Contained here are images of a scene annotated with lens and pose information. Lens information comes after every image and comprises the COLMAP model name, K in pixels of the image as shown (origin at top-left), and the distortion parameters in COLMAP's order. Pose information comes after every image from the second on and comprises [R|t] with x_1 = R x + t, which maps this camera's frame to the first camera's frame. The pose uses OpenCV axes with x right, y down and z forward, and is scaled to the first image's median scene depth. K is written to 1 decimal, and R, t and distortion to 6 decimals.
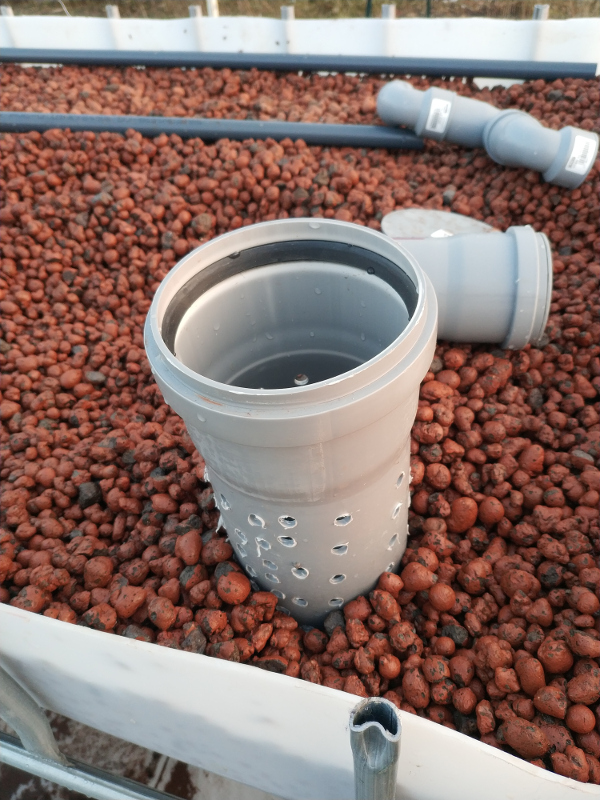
lens RADIAL K [[640.7, 0, 275.0], [0, 640.7, 400.4], [0, 0, 1]] dist [-0.028966, 0.010563]
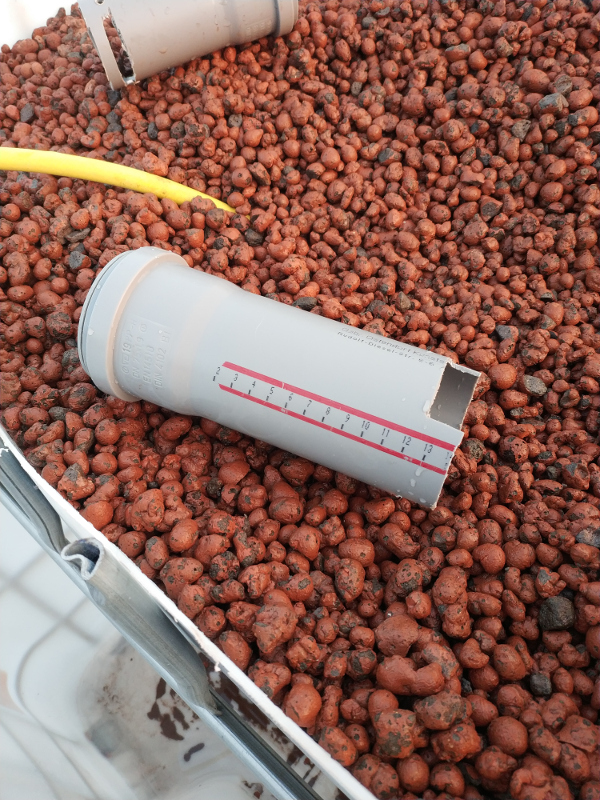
lens RADIAL K [[640.7, 0, 275.0], [0, 640.7, 400.4], [0, 0, 1]] dist [-0.028966, 0.010563]
pose [[0.920059, 0.277427, -0.276631, -0.285915], [-0.218371, 0.949378, 0.225821, -0.098048], [0.325277, -0.147361, 0.934066, 0.201132]]
